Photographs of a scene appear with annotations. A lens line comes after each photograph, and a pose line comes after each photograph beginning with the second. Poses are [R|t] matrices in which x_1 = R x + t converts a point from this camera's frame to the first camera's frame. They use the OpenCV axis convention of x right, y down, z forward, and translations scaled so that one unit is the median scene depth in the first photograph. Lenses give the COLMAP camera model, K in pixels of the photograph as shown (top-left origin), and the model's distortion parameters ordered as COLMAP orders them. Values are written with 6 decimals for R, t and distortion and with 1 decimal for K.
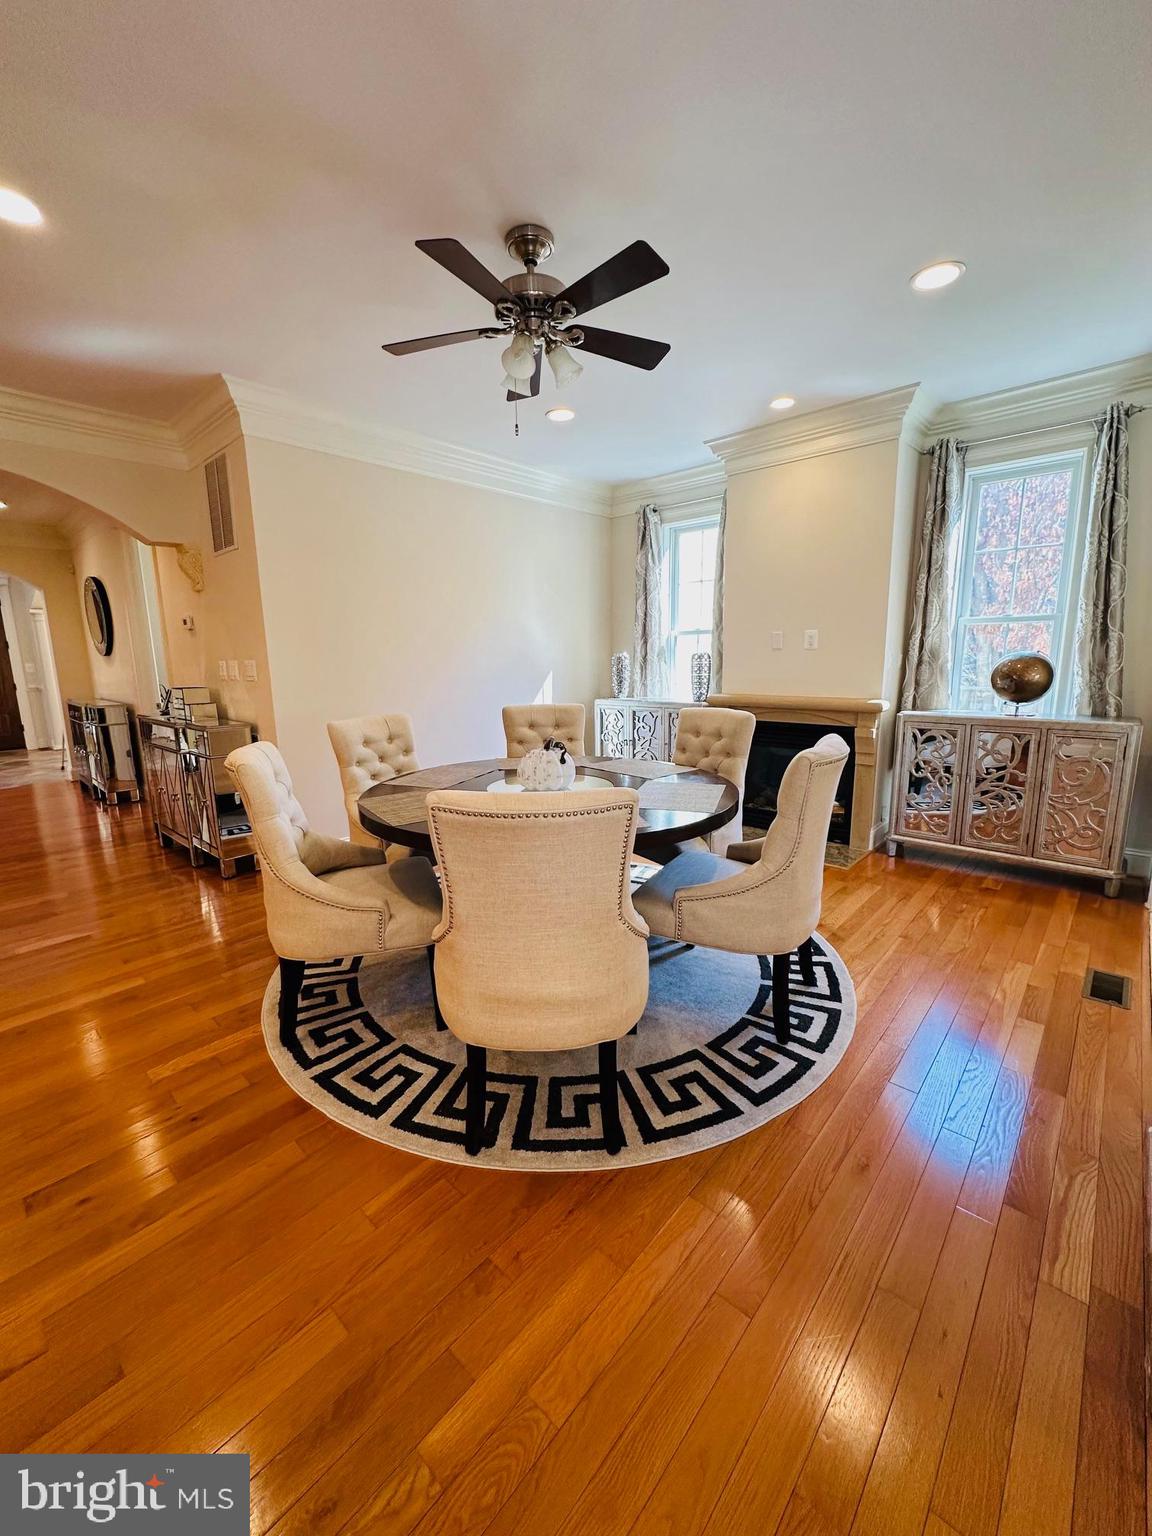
lens RADIAL K [[620.1, 0, 555.9], [0, 620.1, 754.8], [0, 0, 1]] dist [0.001532, 0.000112]
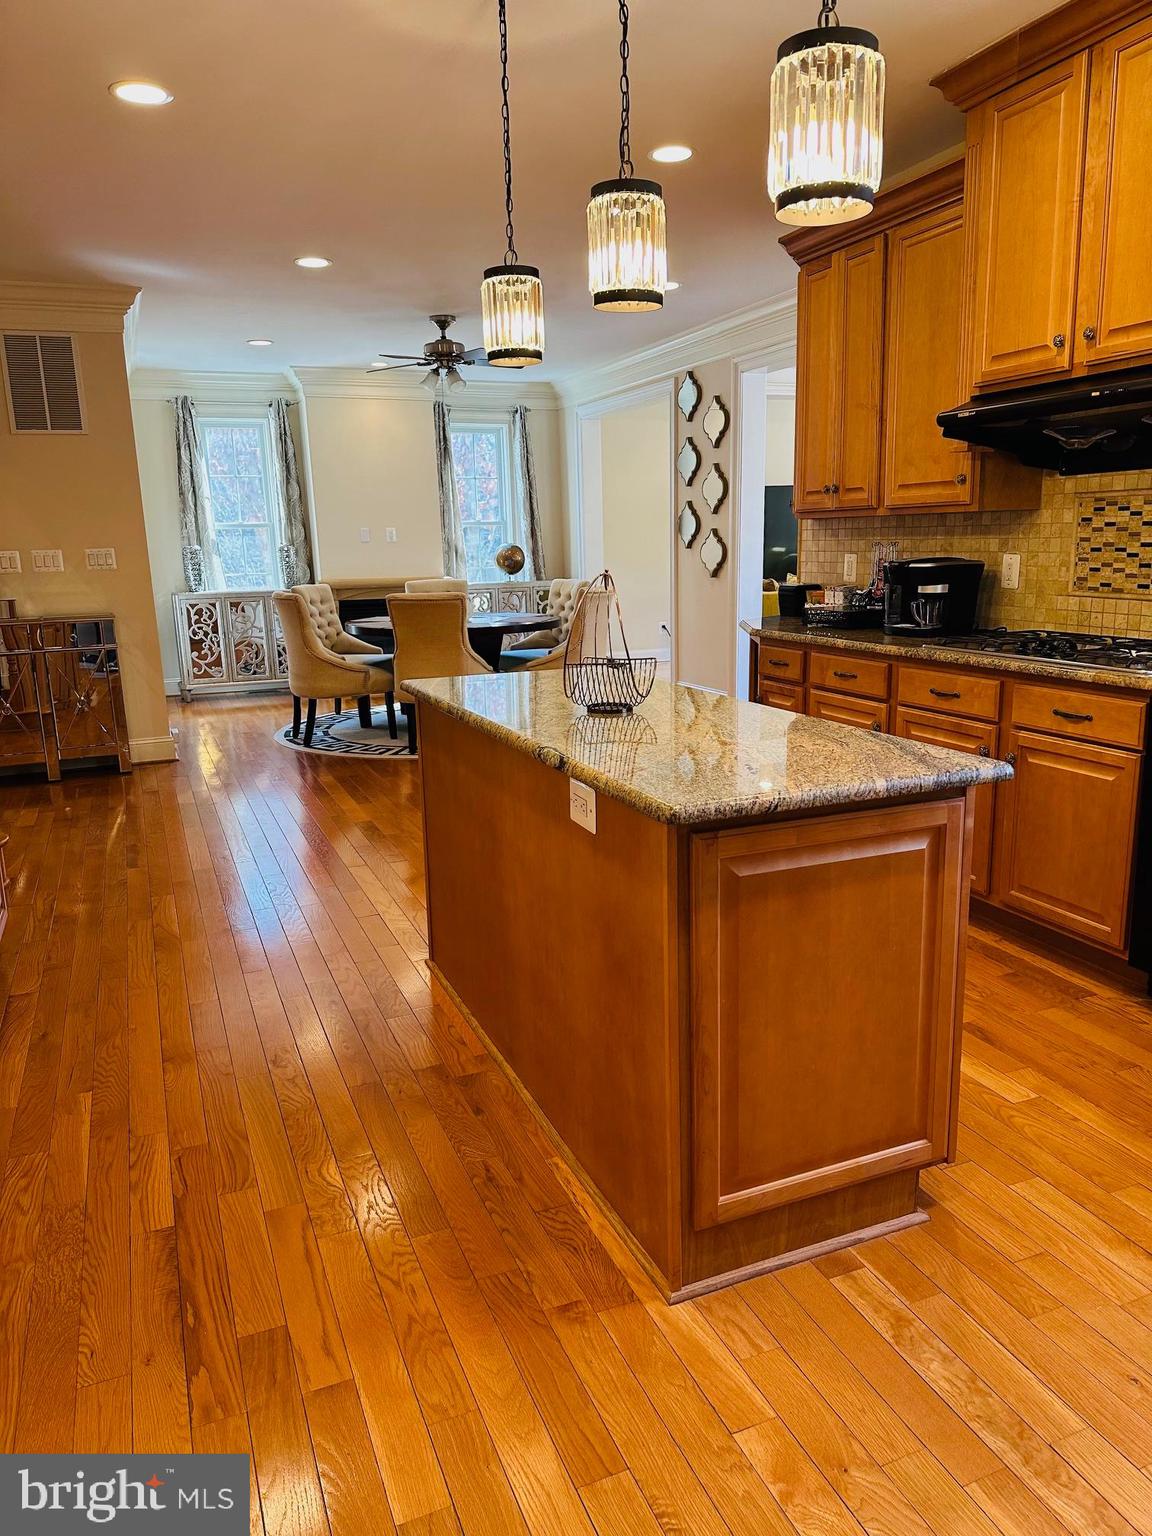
lens RADIAL K [[1100.2, 0, 587.2], [0, 1100.2, 772.1], [0, 0, 1]] dist [0.075620, -0.097577]
pose [[0.414899, -0.188625, 0.890101, -2.164626], [0.164618, 0.977692, 0.130454, 0.101235], [-0.894852, 0.092401, 0.436695, -0.508582]]
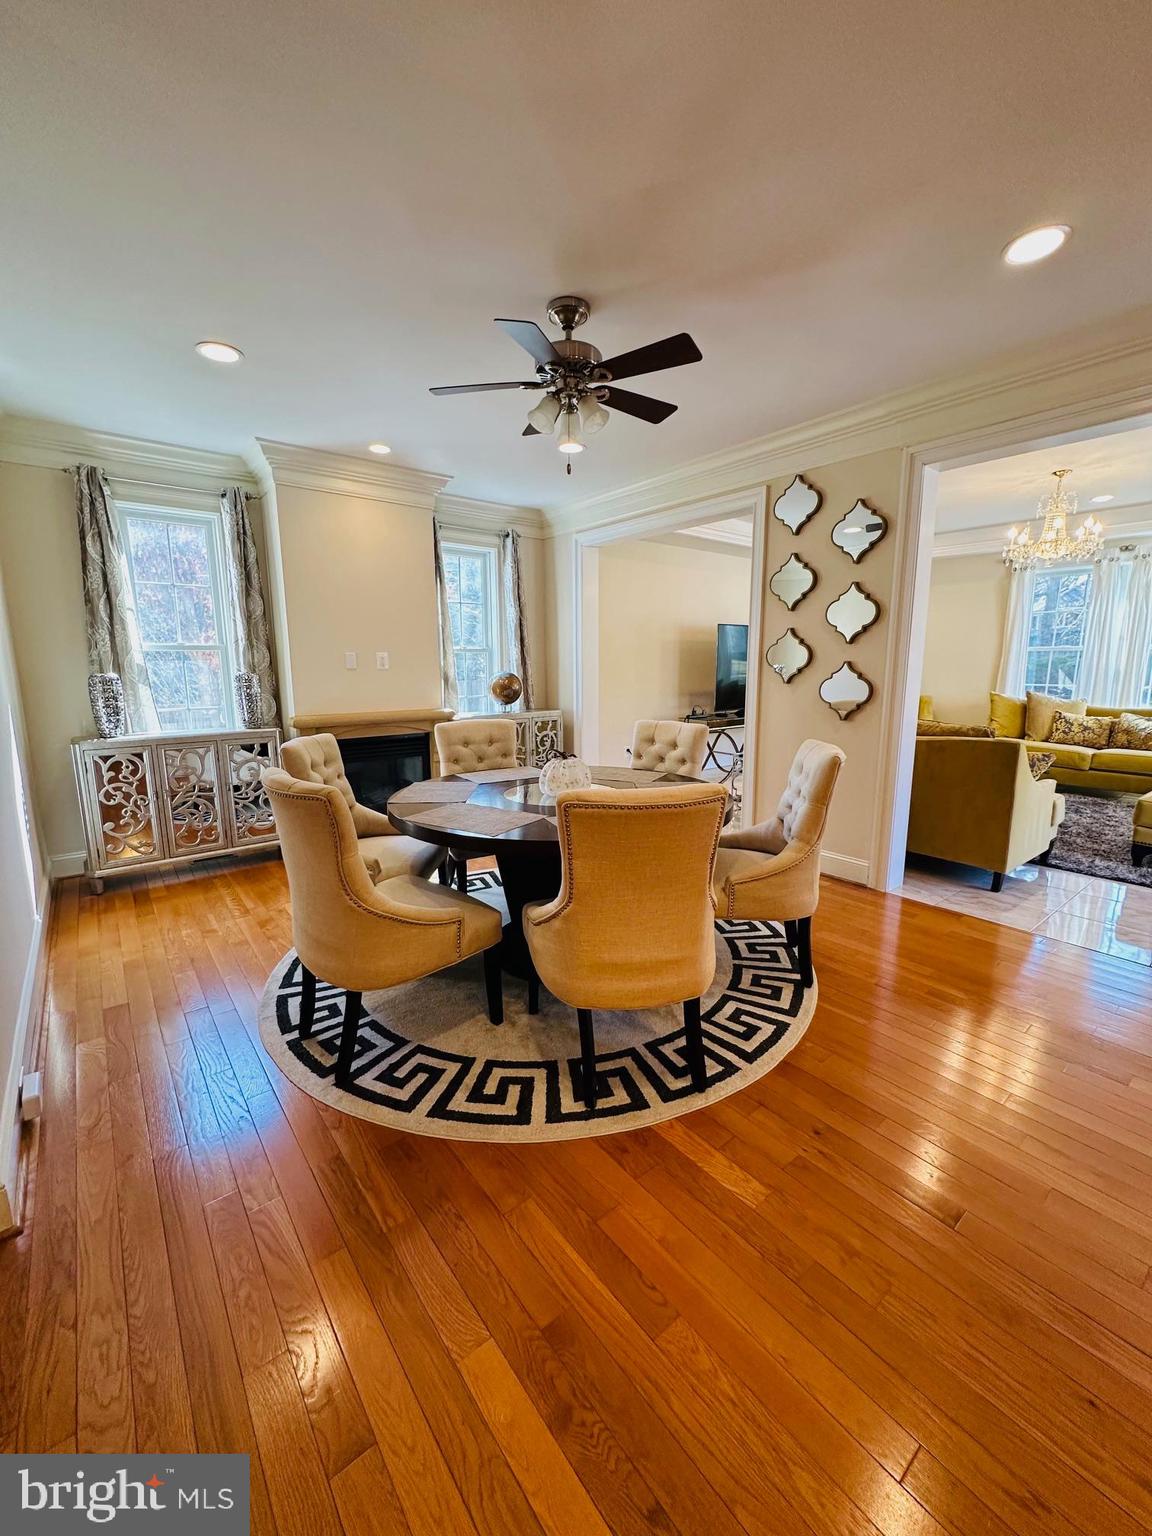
lens RADIAL K [[612.9, 0, 577.9], [0, 612.9, 764.1], [0, 0, 1]] dist [-0.001000, -0.000395]
pose [[0.144818, -0.151910, 0.977728, -0.867004], [0.161750, 0.978486, 0.128069, -0.112541], [-0.976148, 0.139601, 0.166273, 0.640554]]
